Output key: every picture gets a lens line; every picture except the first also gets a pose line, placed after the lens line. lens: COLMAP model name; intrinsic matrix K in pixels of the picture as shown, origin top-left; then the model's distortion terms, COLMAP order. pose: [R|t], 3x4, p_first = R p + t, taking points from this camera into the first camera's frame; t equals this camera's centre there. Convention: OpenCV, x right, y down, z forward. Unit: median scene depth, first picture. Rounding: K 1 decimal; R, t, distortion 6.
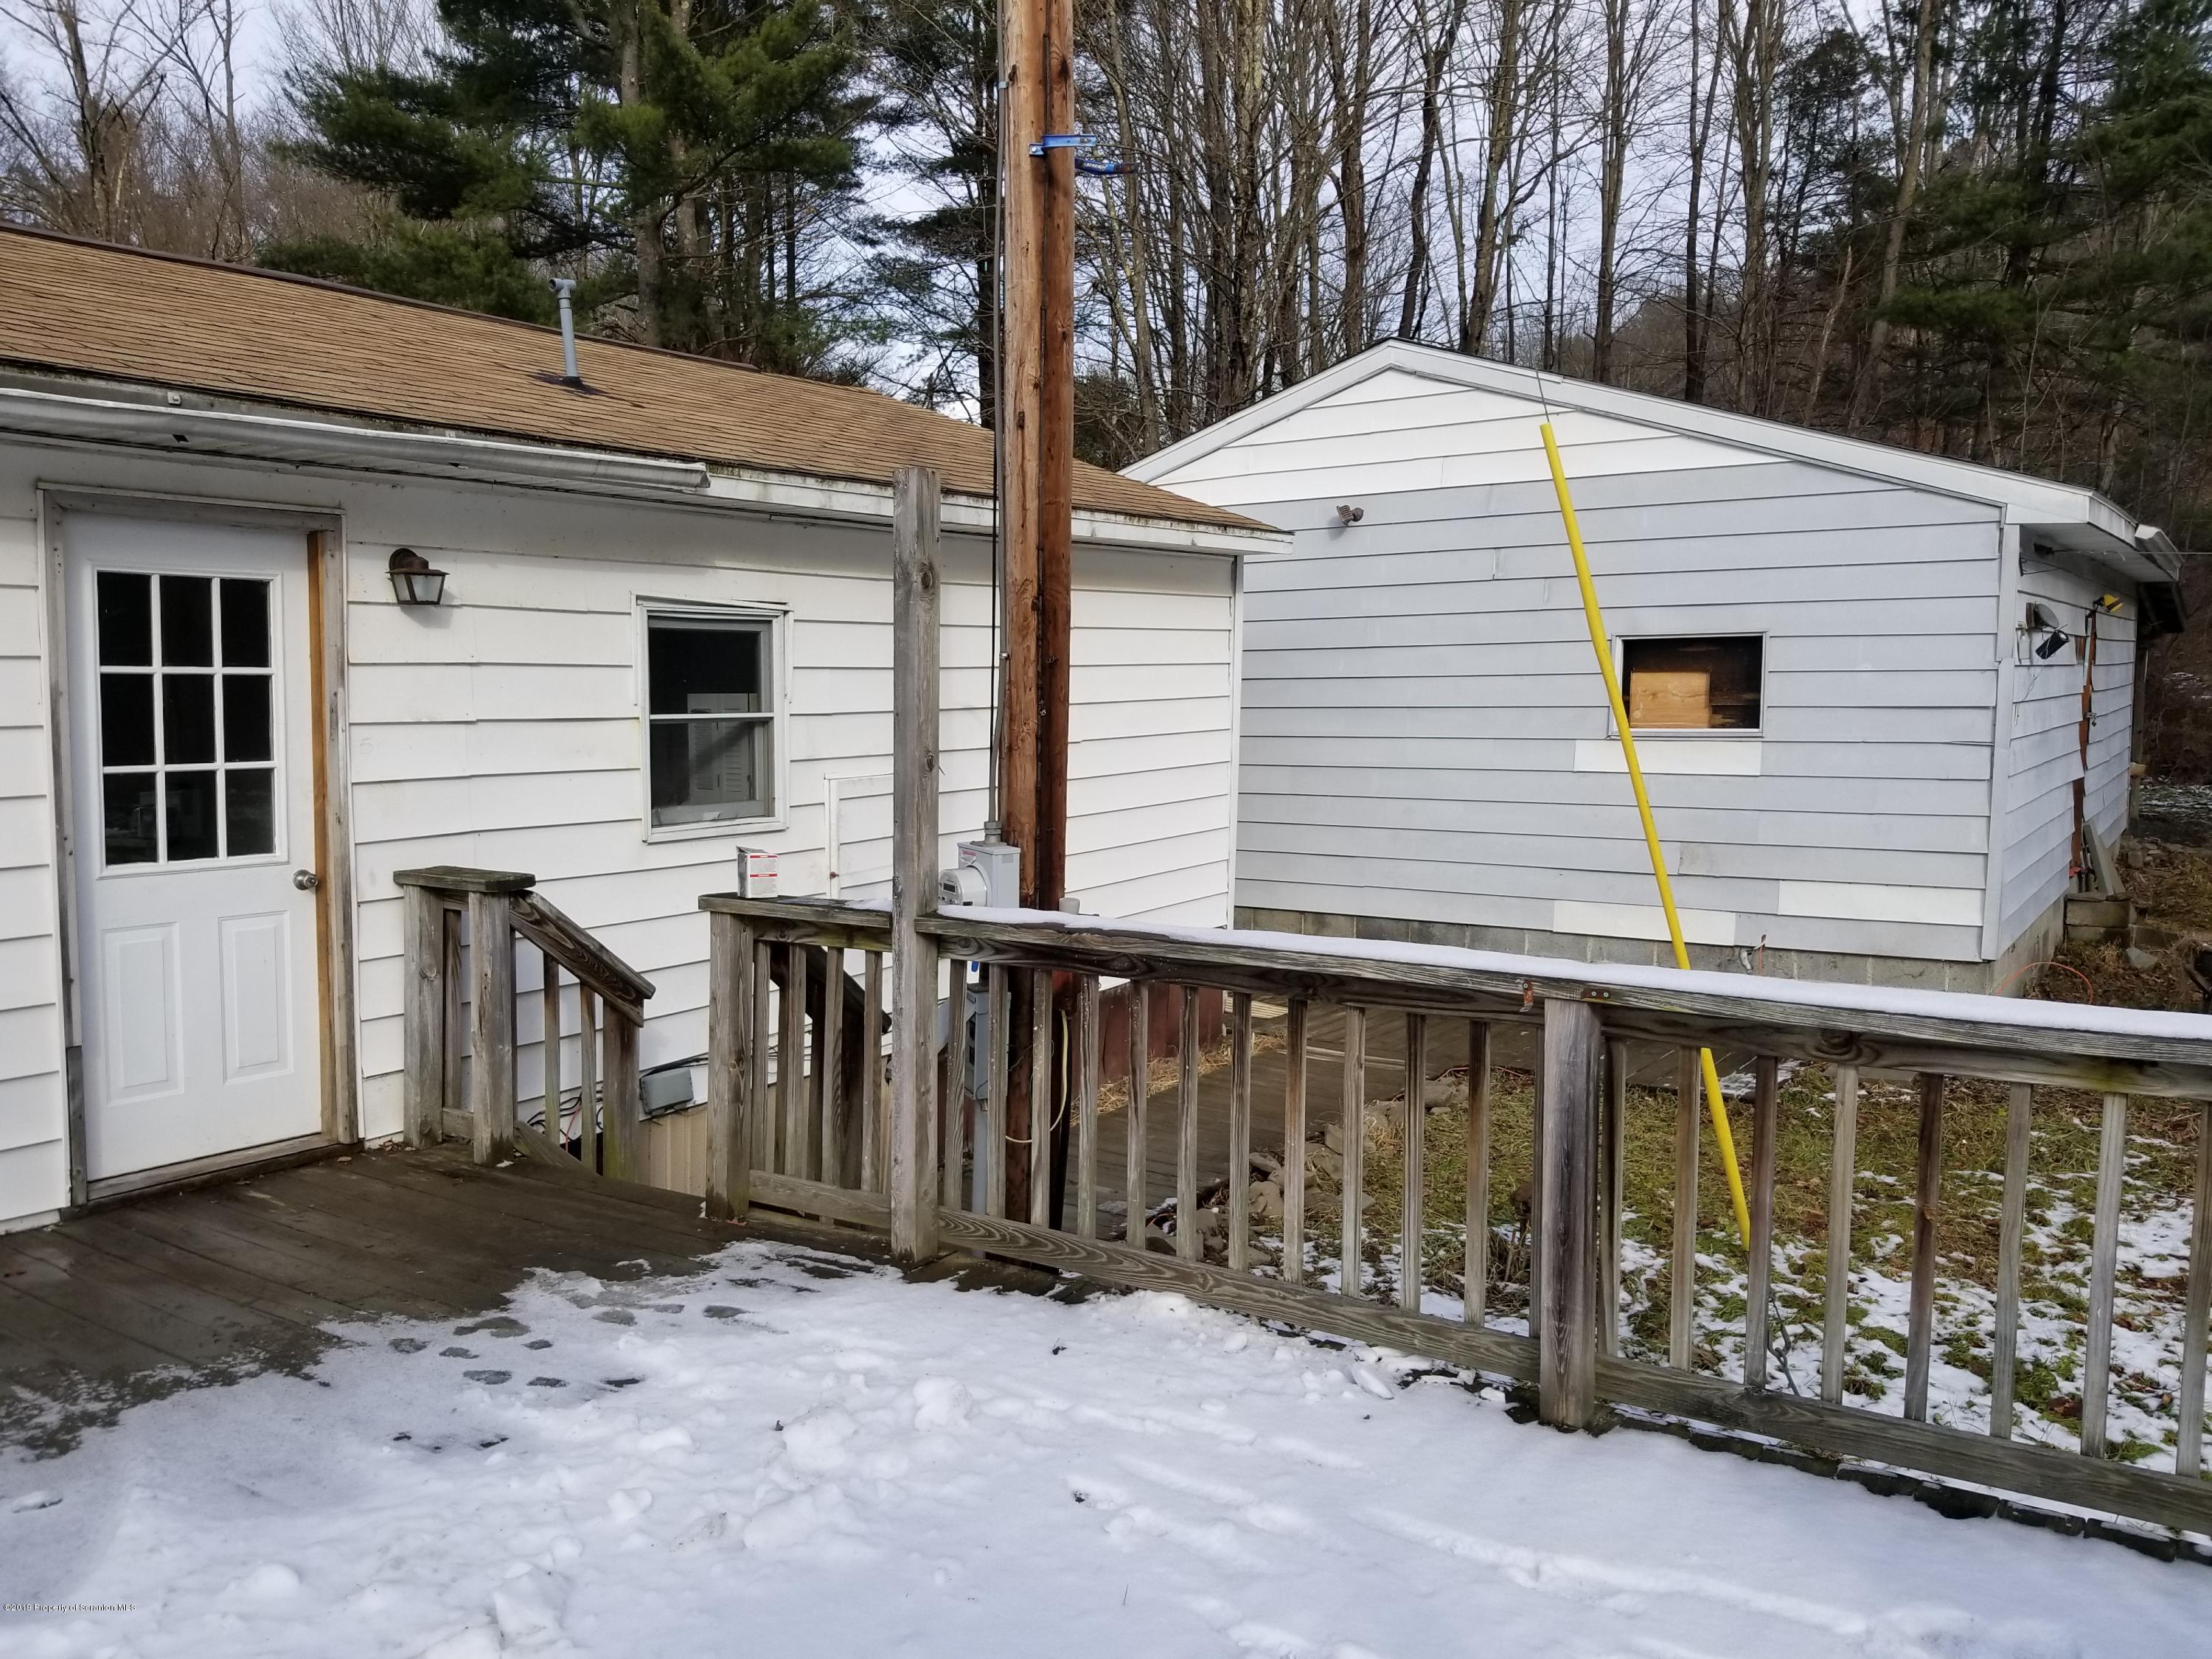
lens RADIAL K [[1739.3, 0, 1106.5], [0, 1739.3, 813.9], [0, 0, 1]] dist [0.044006, -0.071816]
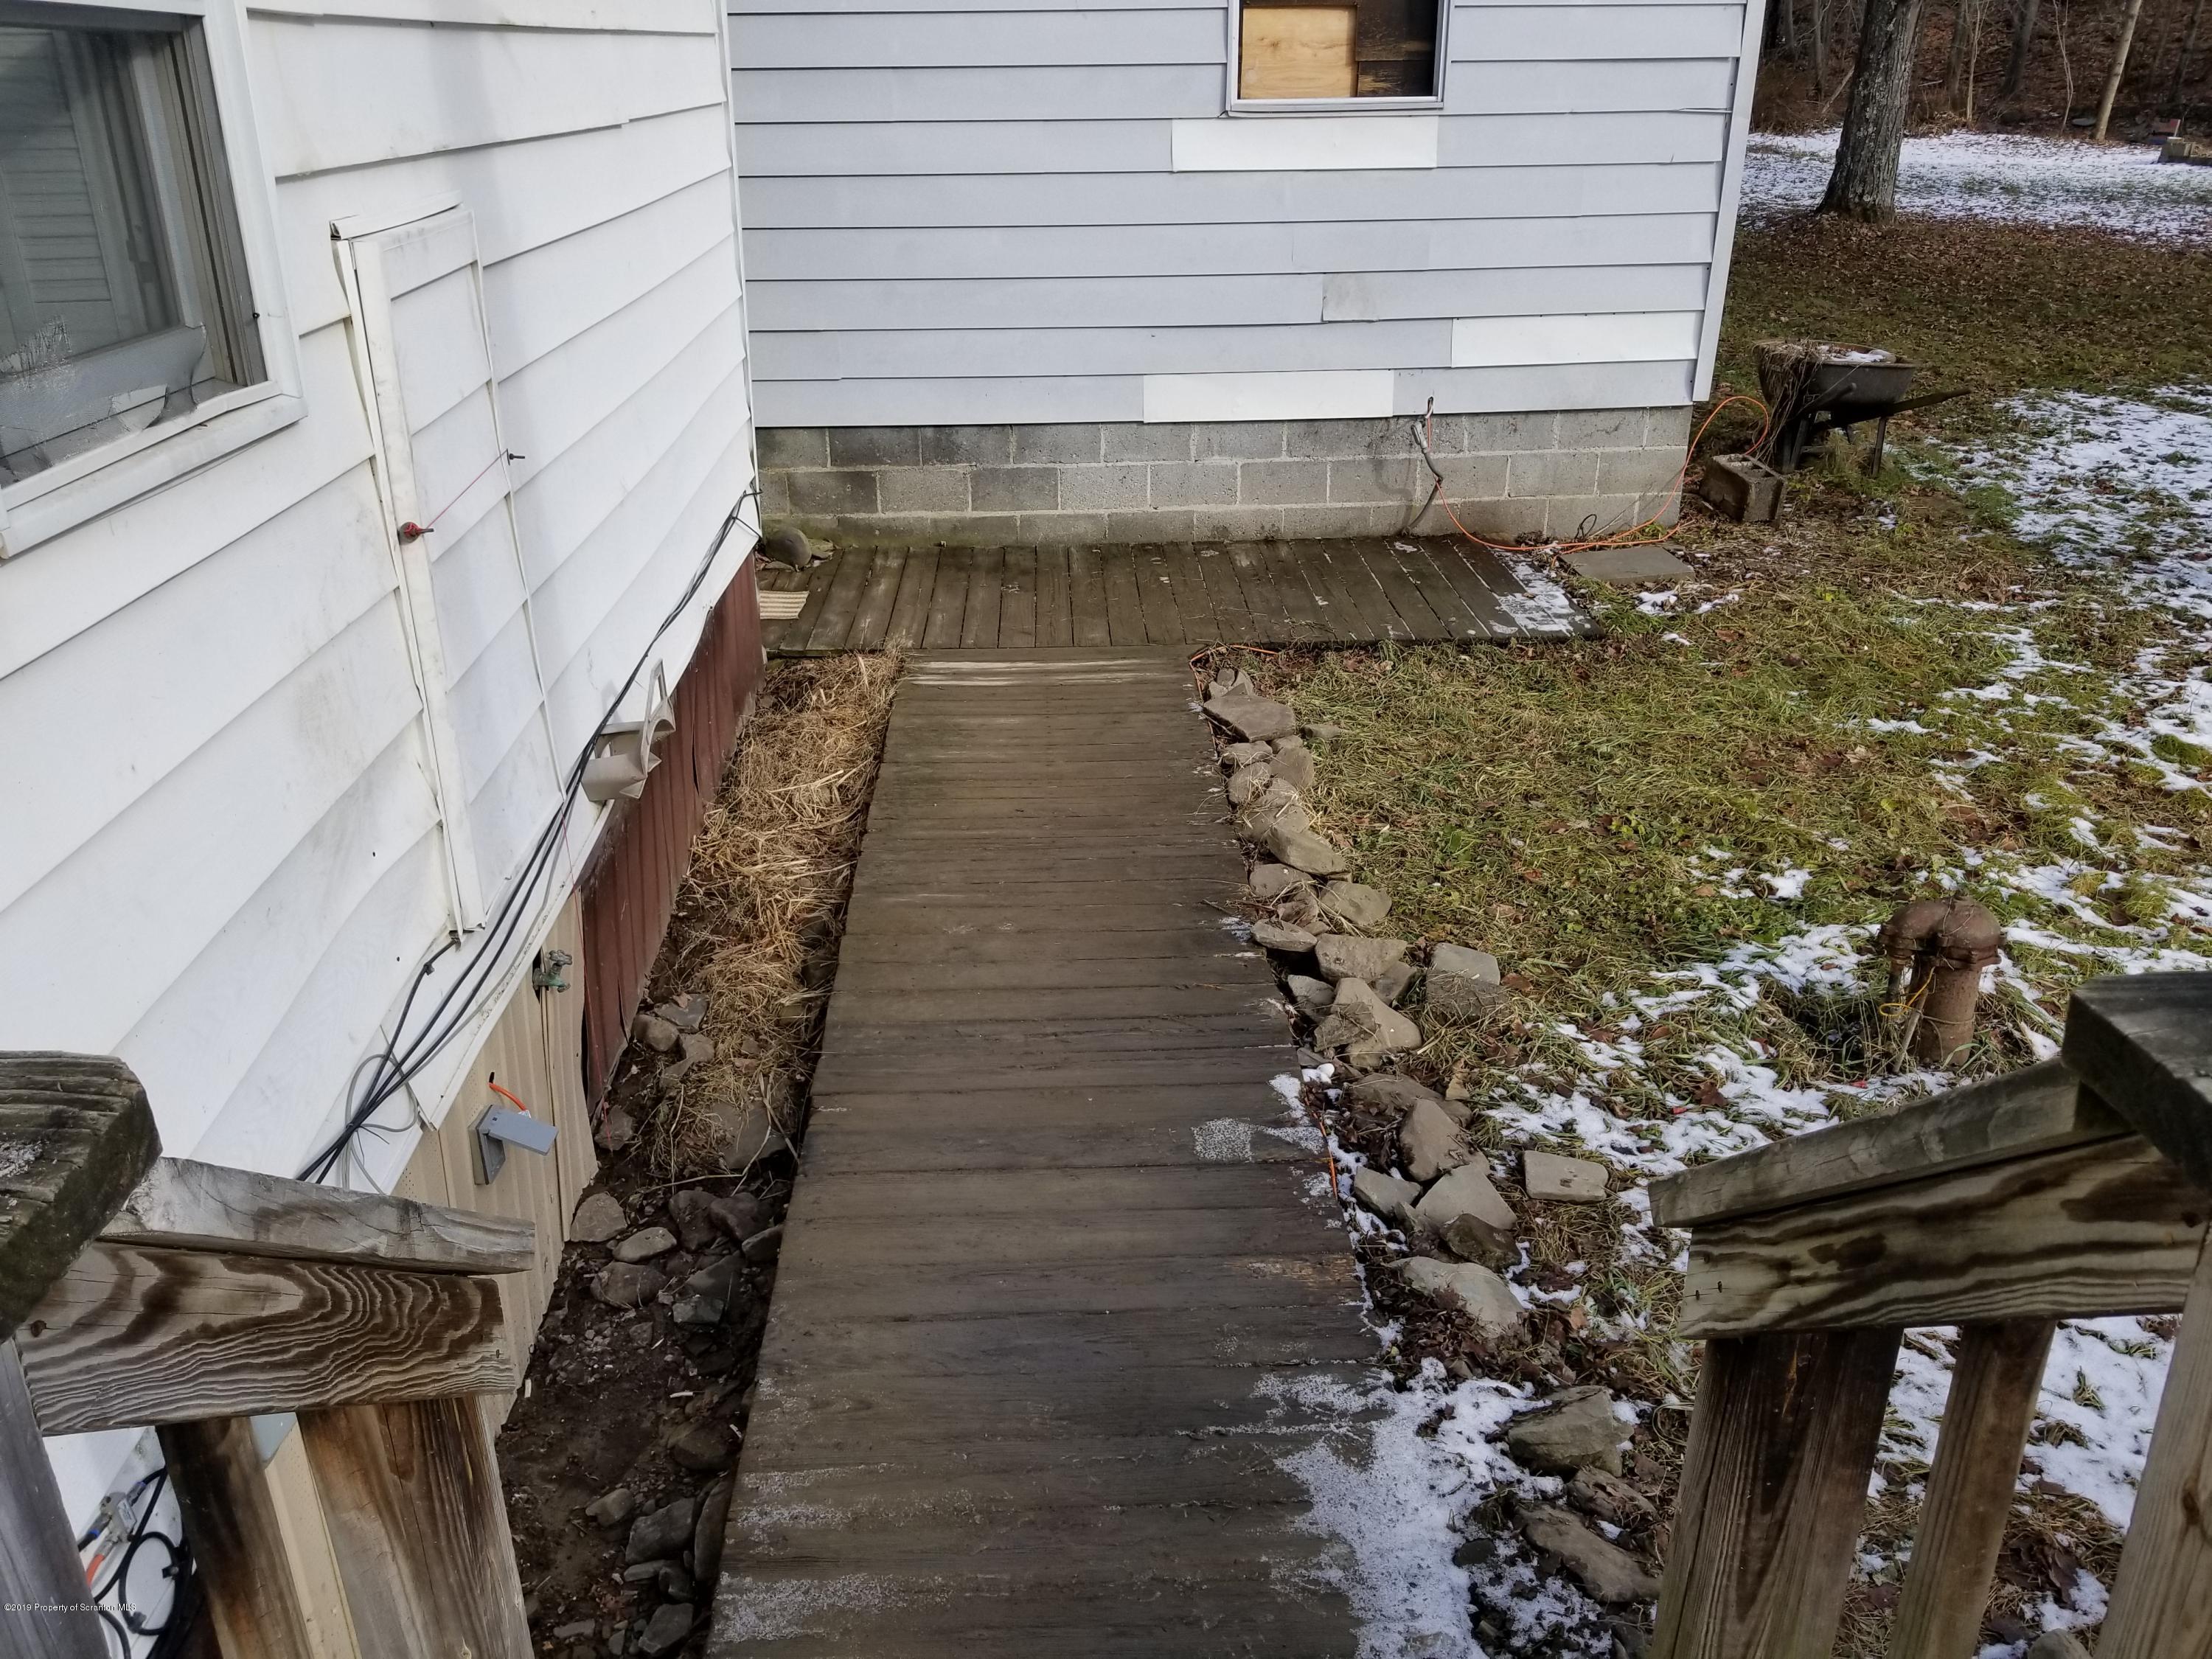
lens RADIAL K [[1739.3, 0, 1114.4], [0, 1739.3, 814.4], [0, 0, 1]] dist [0.044006, -0.071816]
pose [[0.790953, -0.238750, 0.563376, -0.239759], [0.051341, 0.943382, 0.327711, -0.017087], [-0.609720, -0.230279, 0.758428, 0.603100]]
